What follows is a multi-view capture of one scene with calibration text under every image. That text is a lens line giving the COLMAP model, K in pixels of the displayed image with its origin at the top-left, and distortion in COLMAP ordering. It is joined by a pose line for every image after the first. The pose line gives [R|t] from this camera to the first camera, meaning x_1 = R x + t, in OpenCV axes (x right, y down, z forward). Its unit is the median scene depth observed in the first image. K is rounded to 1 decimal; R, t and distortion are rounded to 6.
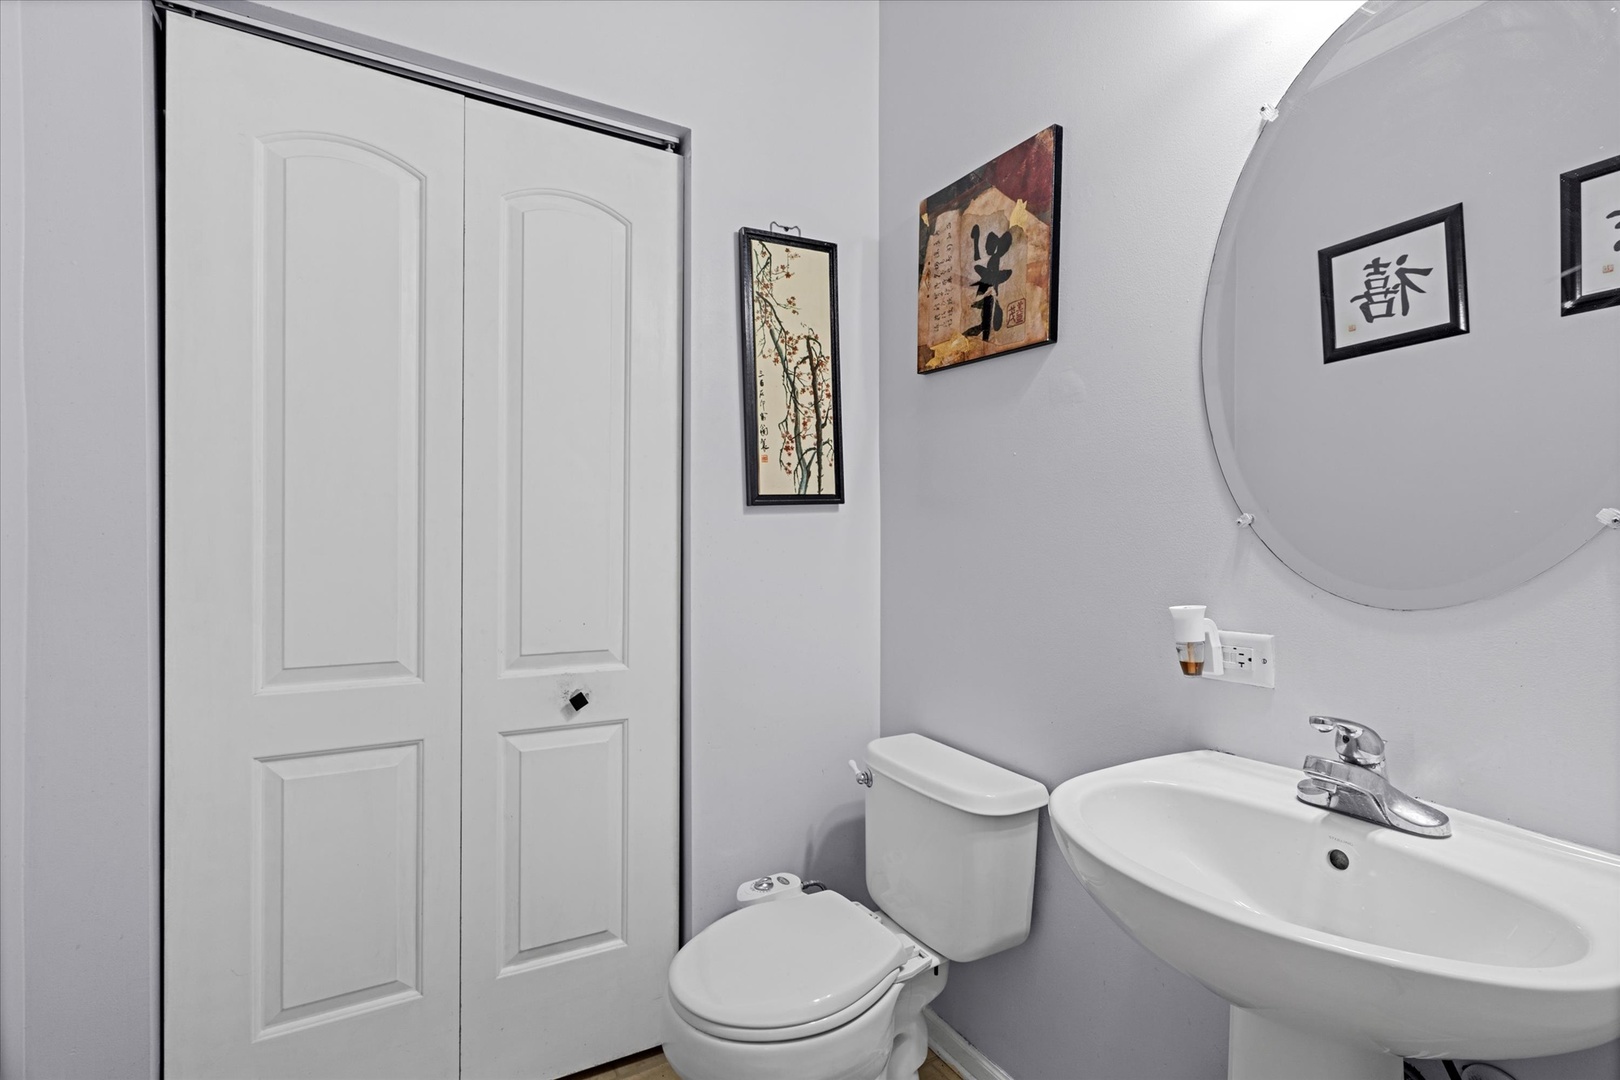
lens RADIAL K [[742.7, 0, 807.9], [0, 742.7, 537.2], [0, 0, 1]] dist [0.002525, -0.000147]
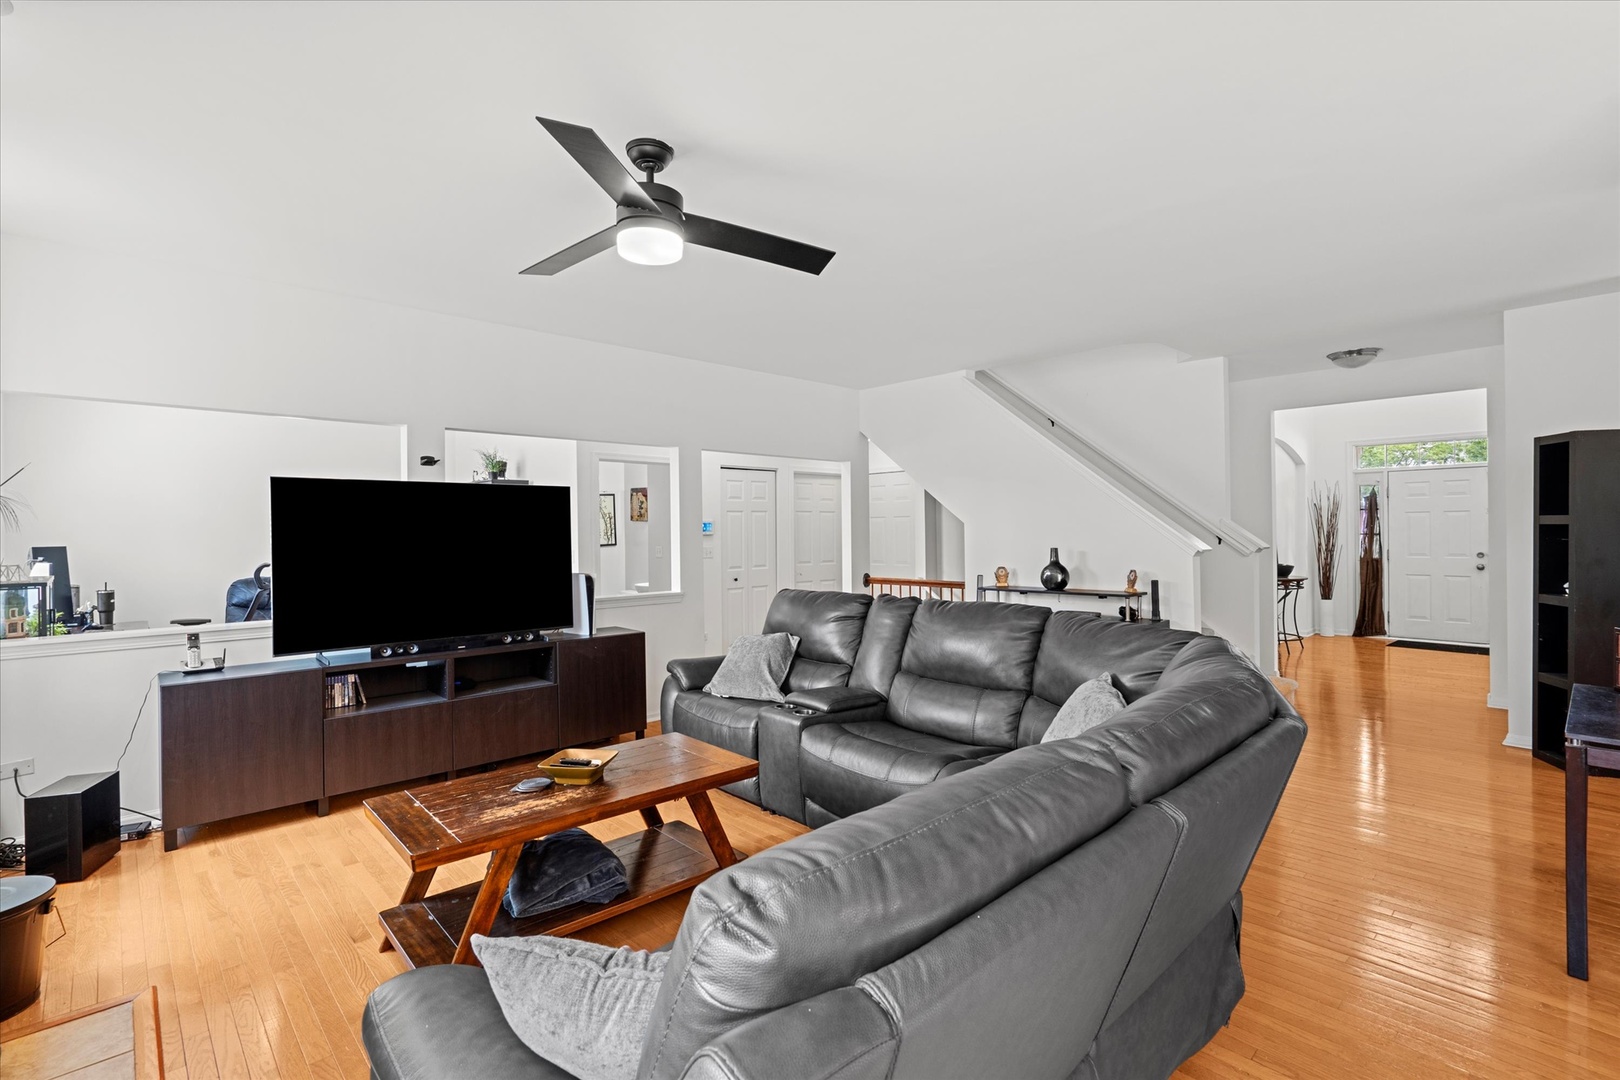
lens RADIAL K [[742.7, 0, 812.3], [0, 742.7, 536.8], [0, 0, 1]] dist [0.002525, -0.000147]
pose [[0.970080, -0.014180, 0.242370, 0.119680], [0.011850, 0.999869, 0.011070, -0.146726], [-0.242496, -0.007866, 0.970121, -4.431072]]
